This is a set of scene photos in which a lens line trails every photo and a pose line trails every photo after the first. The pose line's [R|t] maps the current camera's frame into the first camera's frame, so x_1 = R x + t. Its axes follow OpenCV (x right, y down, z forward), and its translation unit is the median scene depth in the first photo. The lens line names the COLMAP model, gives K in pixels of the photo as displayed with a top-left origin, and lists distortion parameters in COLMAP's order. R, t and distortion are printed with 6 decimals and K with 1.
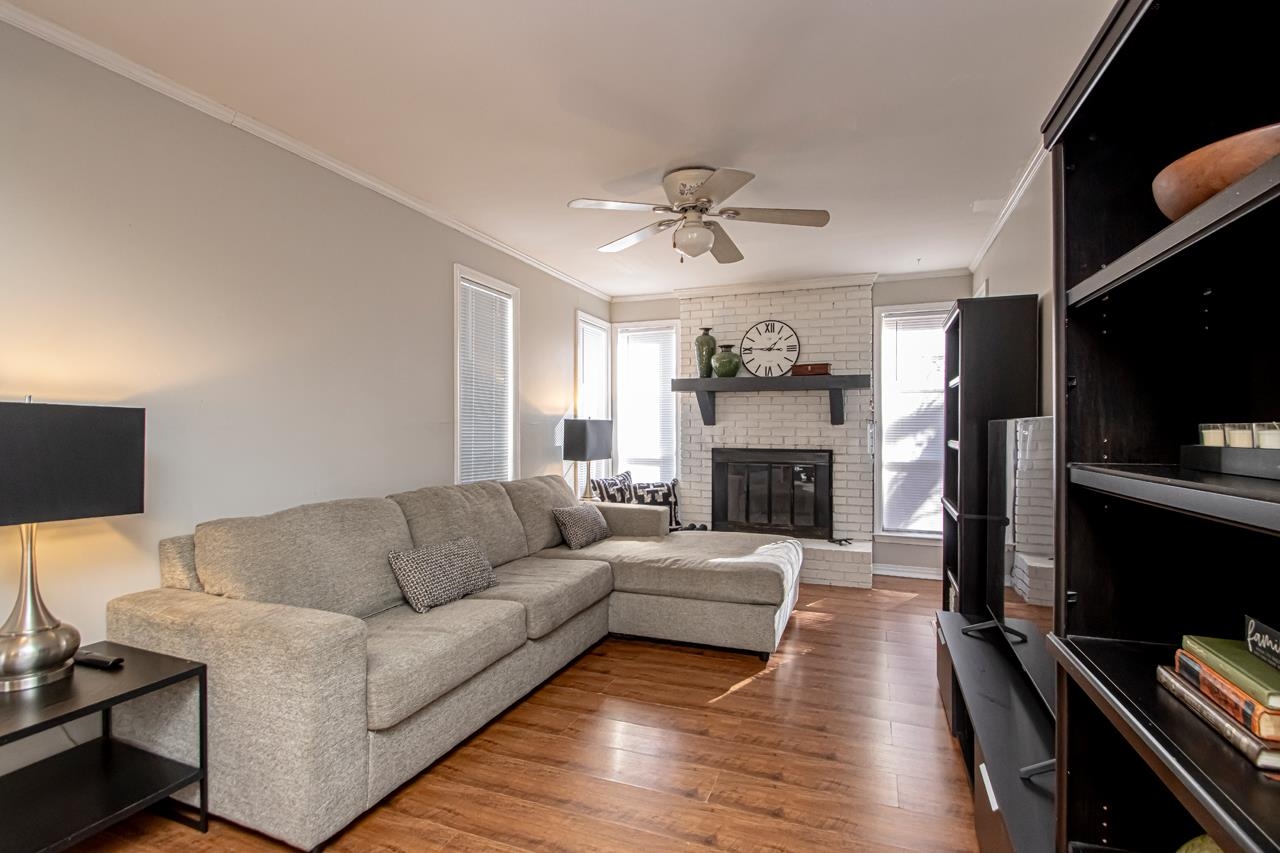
lens RADIAL K [[590.4, 0, 640.0], [0, 590.4, 426.5], [0, 0, 1]] dist [0.002019, 0.000208]
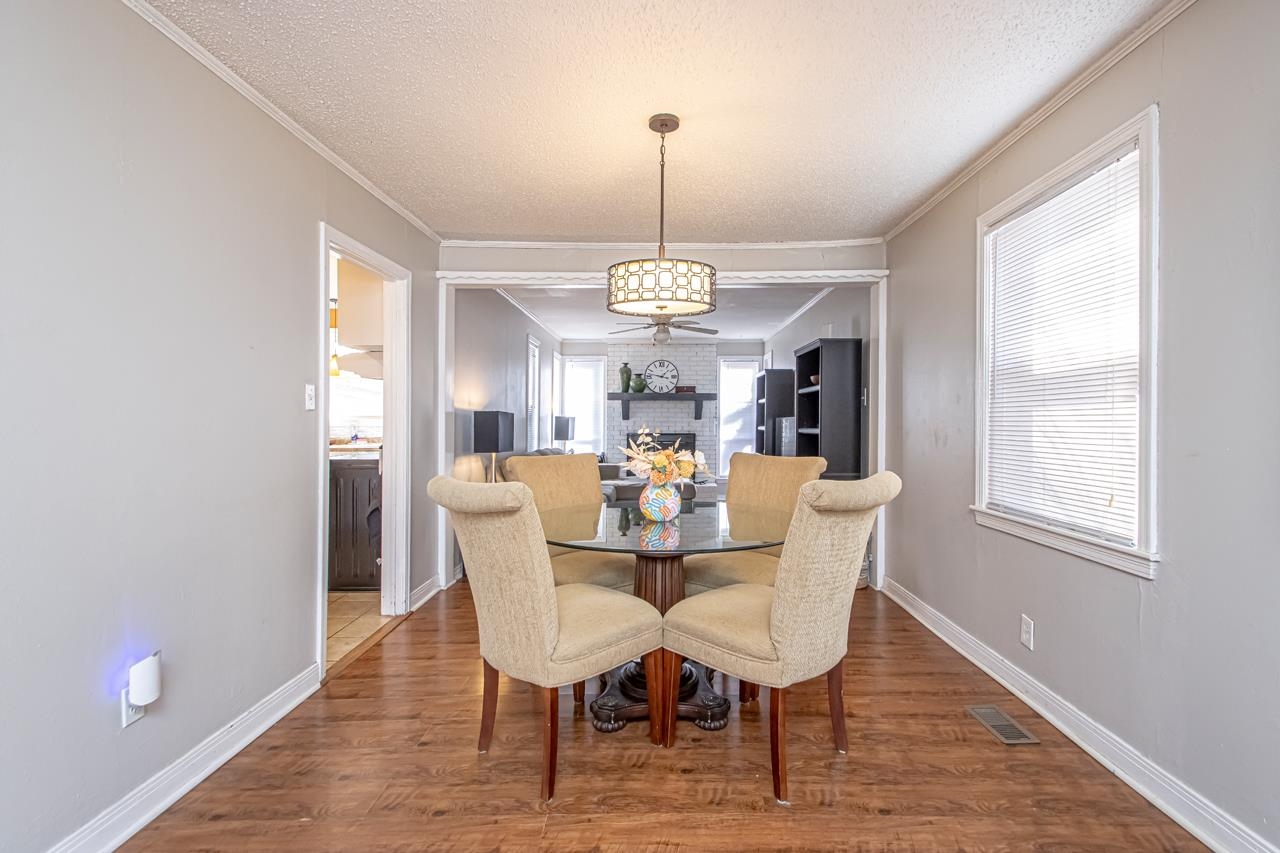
lens RADIAL K [[608.6, 0, 640.0], [0, 608.6, 426.5], [0, 0, 1]] dist [0.002765, 0.000624]
pose [[0.939121, -0.004812, 0.343553, -0.466382], [0.002094, 0.999964, 0.008282, 0.002078], [-0.343580, -0.007059, 0.939097, -0.682710]]
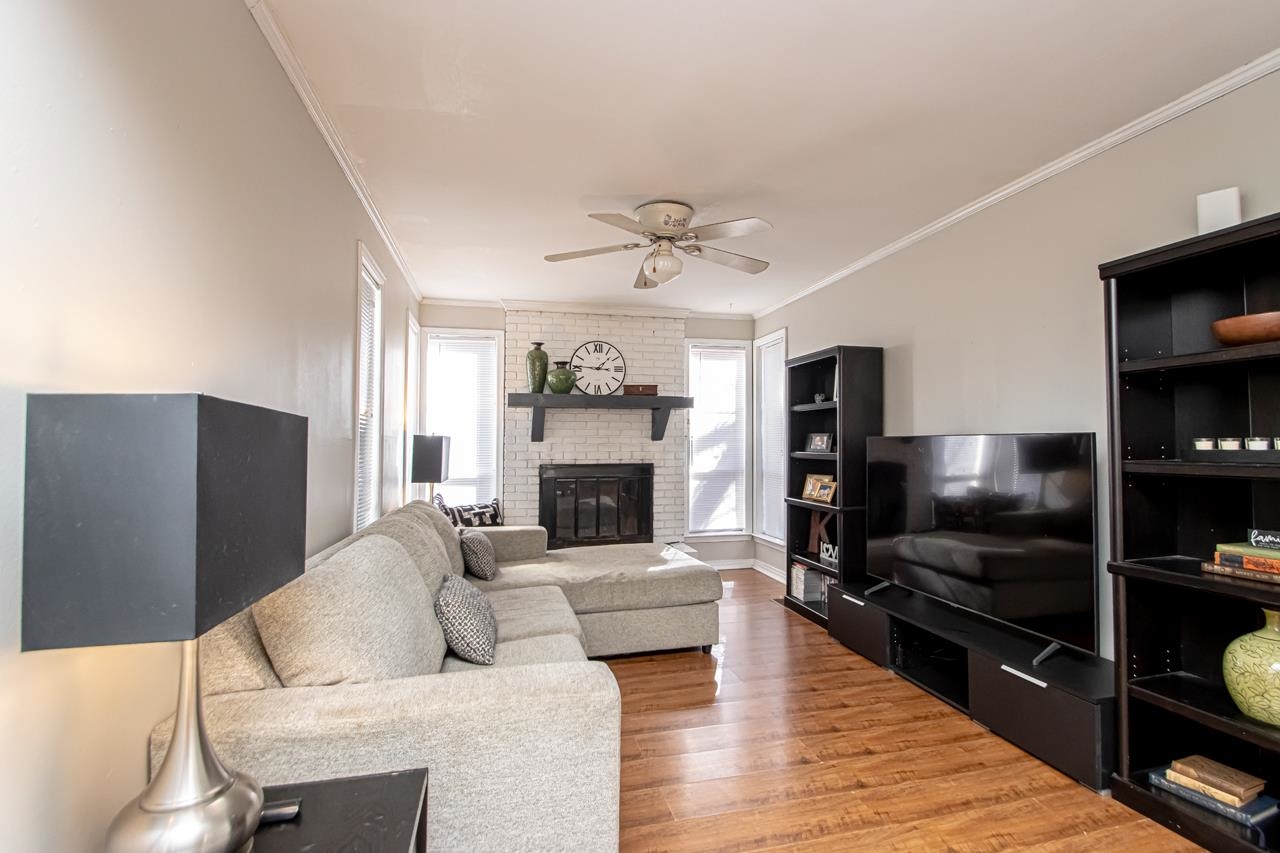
lens RADIAL K [[608.6, 0, 640.0], [0, 608.6, 426.5], [0, 0, 1]] dist [0.002765, 0.000624]
pose [[0.820272, 0.009813, 0.571890, -0.338058], [0.005916, 0.999654, -0.025640, -0.000197], [-0.571944, 0.024415, 0.819929, 0.077103]]
